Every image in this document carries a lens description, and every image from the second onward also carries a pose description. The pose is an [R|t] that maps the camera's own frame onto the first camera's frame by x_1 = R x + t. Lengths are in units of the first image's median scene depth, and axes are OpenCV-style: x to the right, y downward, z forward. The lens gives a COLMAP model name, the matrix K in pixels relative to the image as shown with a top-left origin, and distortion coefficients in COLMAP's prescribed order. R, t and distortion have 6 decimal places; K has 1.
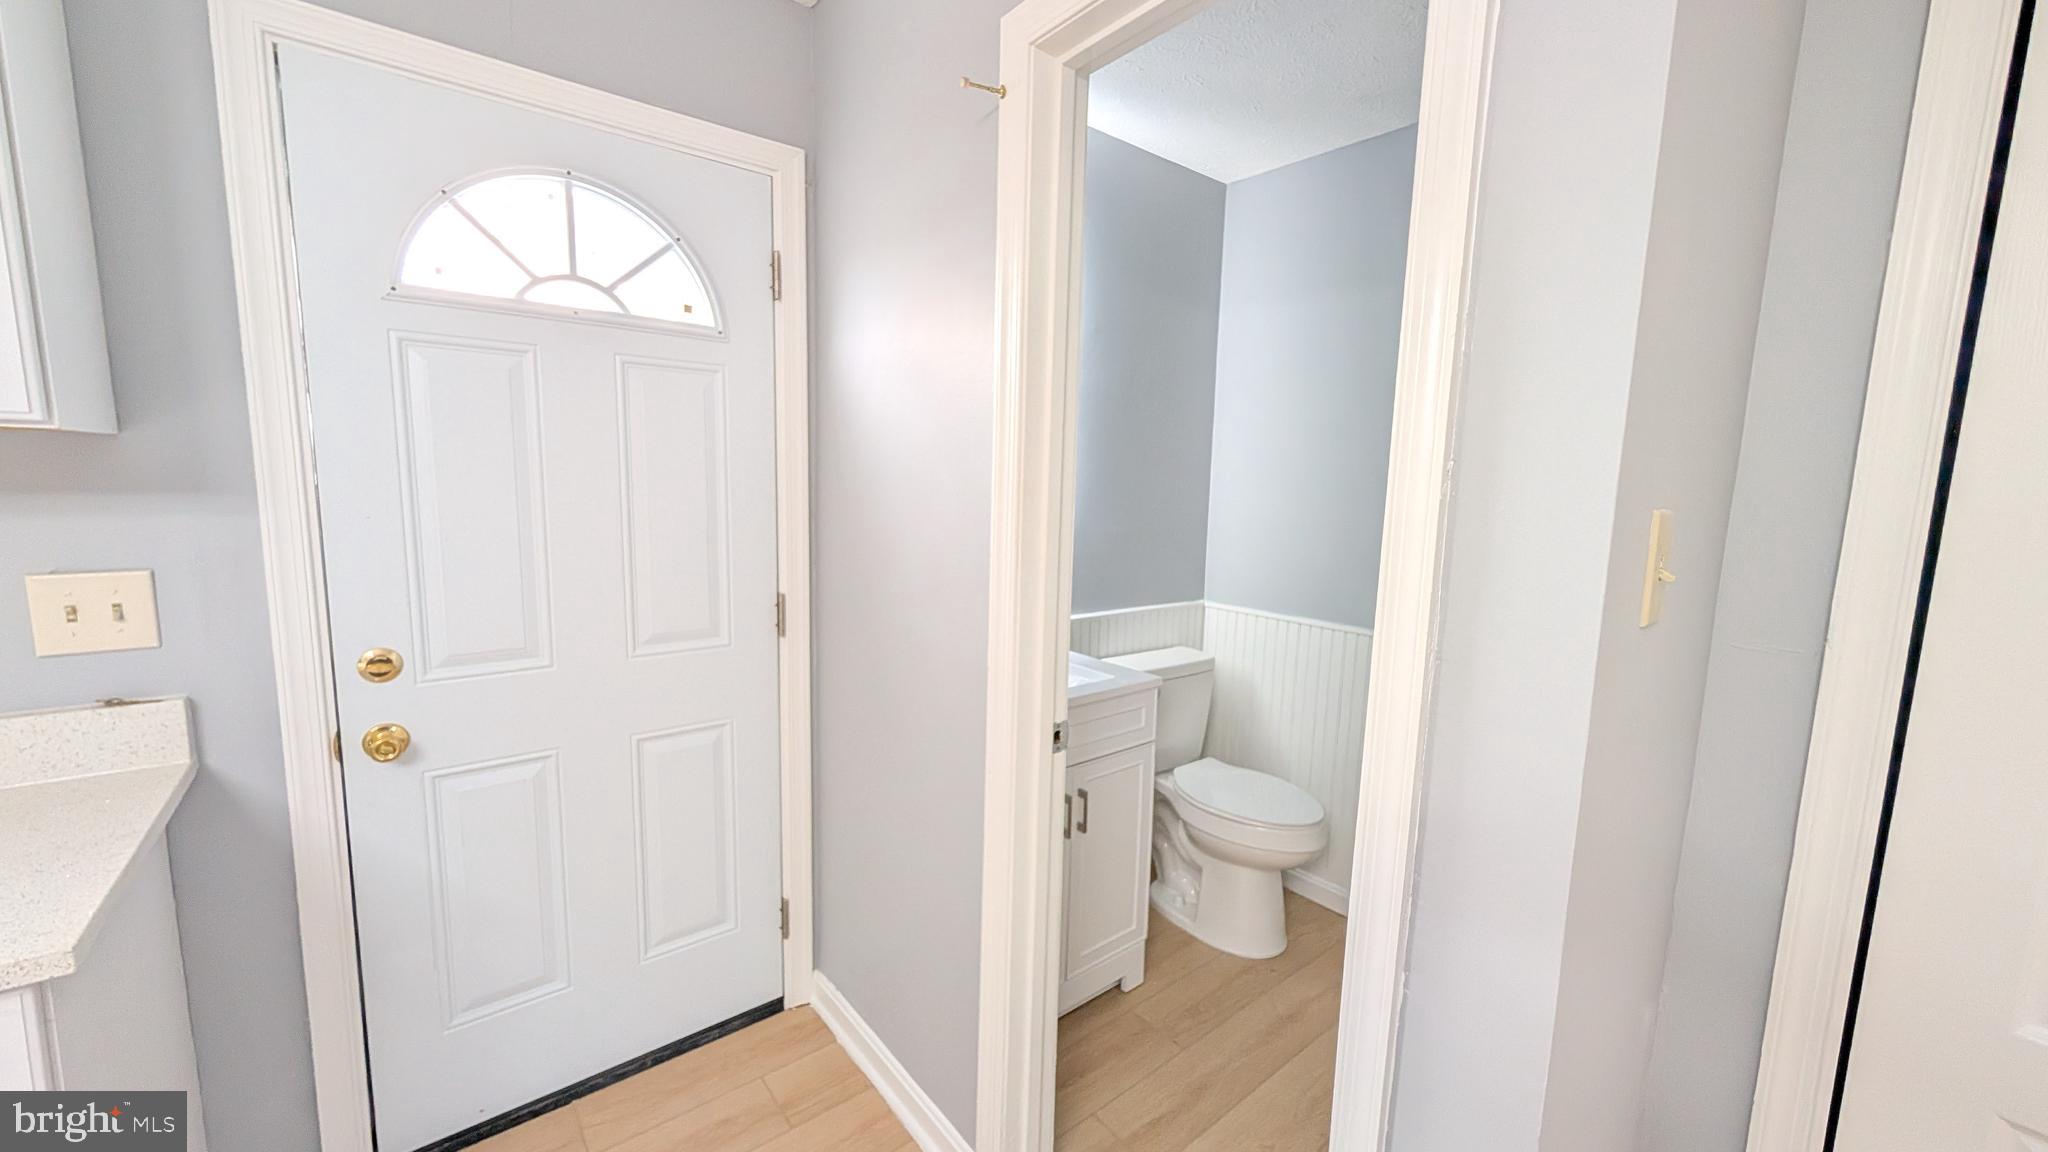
lens RADIAL K [[775.8, 0, 1026.4], [0, 775.8, 577.0], [0, 0, 1]] dist [0.000979, 0.000018]
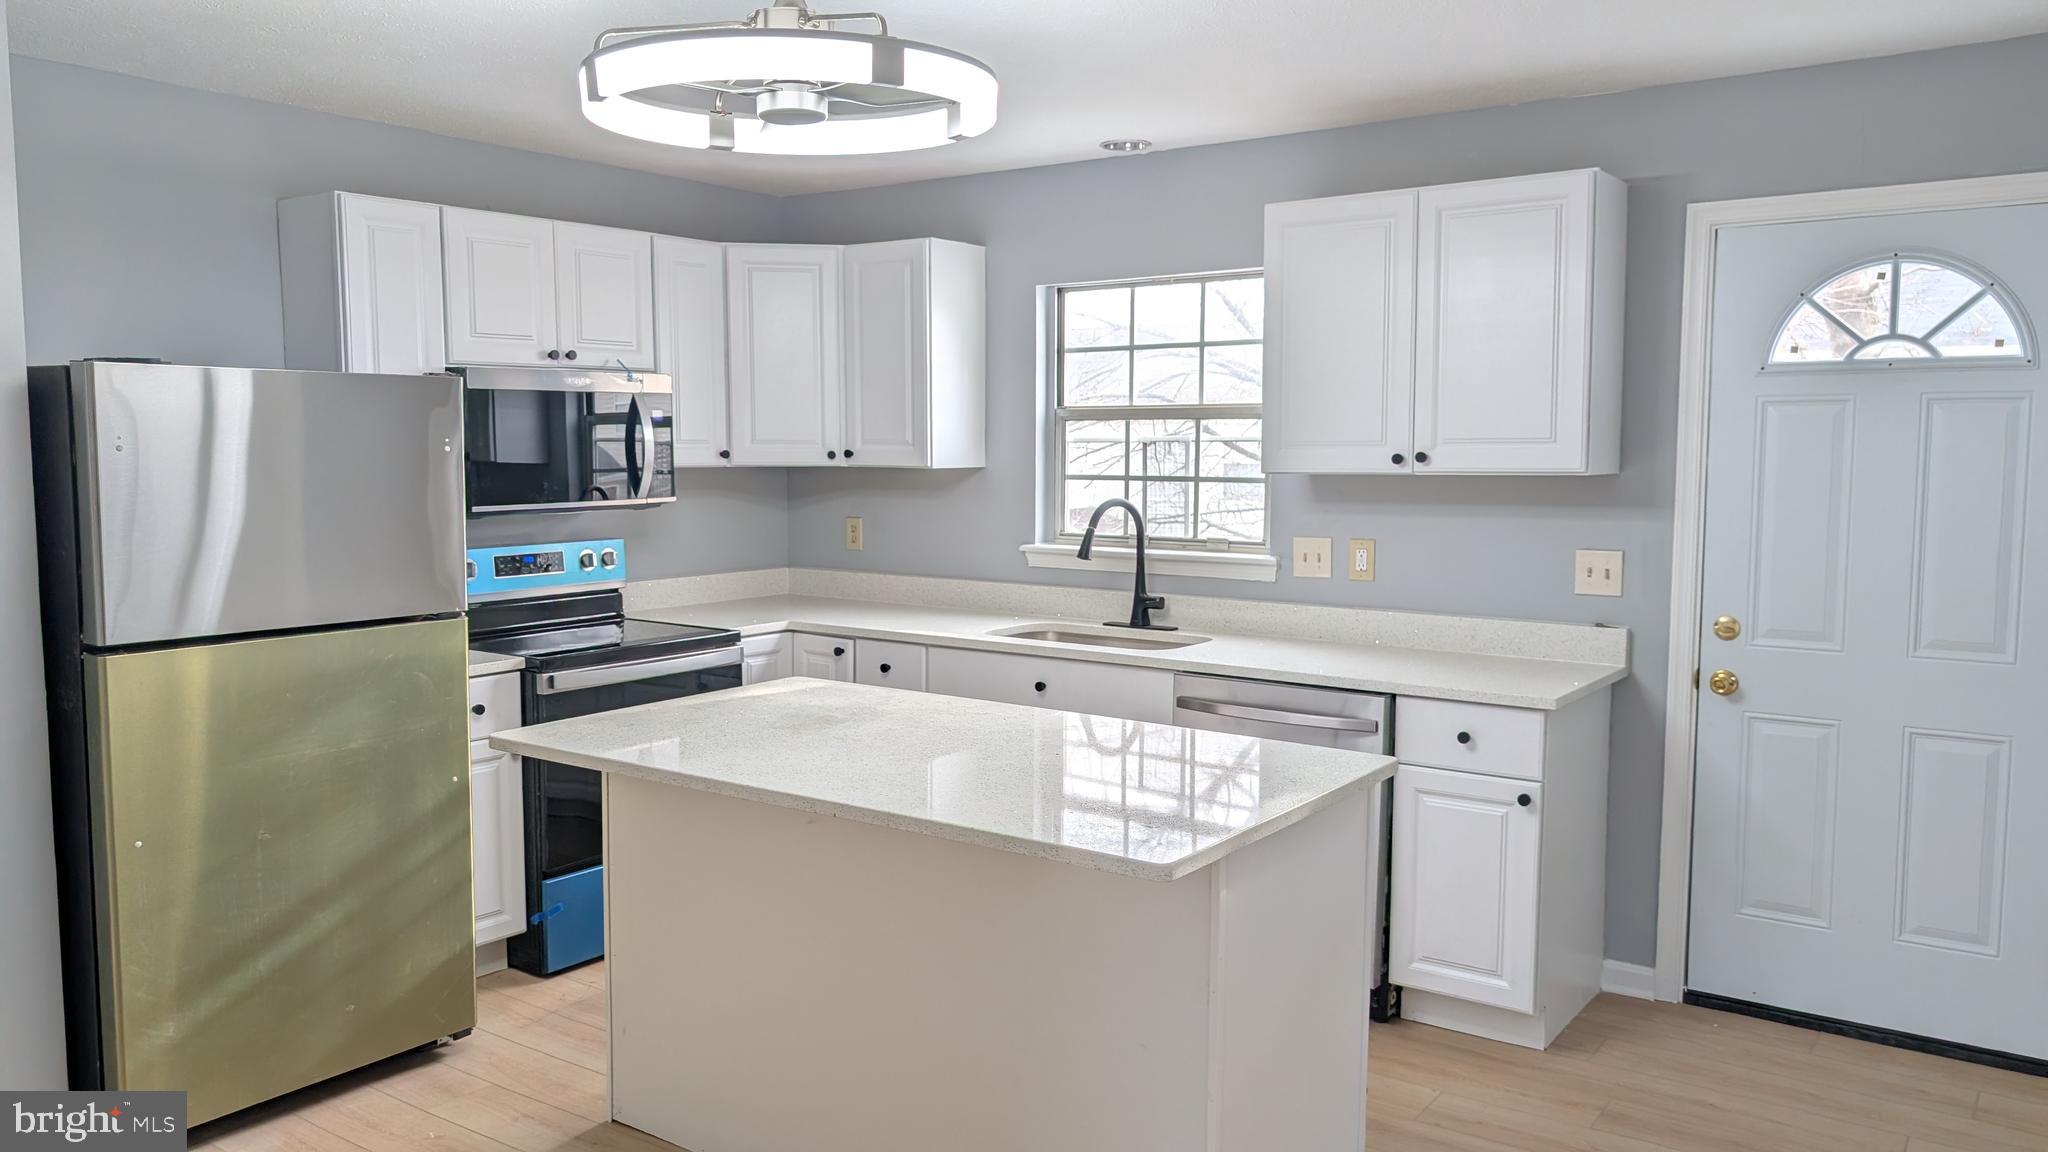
lens RADIAL K [[1607.3, 0, 1021.5], [0, 1607.3, 595.2], [0, 0, 1]] dist [0.013519, 0.002132]
pose [[0.269462, 0.063032, -0.960946, 1.398495], [-0.120234, 0.992250, 0.031370, 0.097313], [0.955476, 0.107085, 0.274952, -0.893668]]
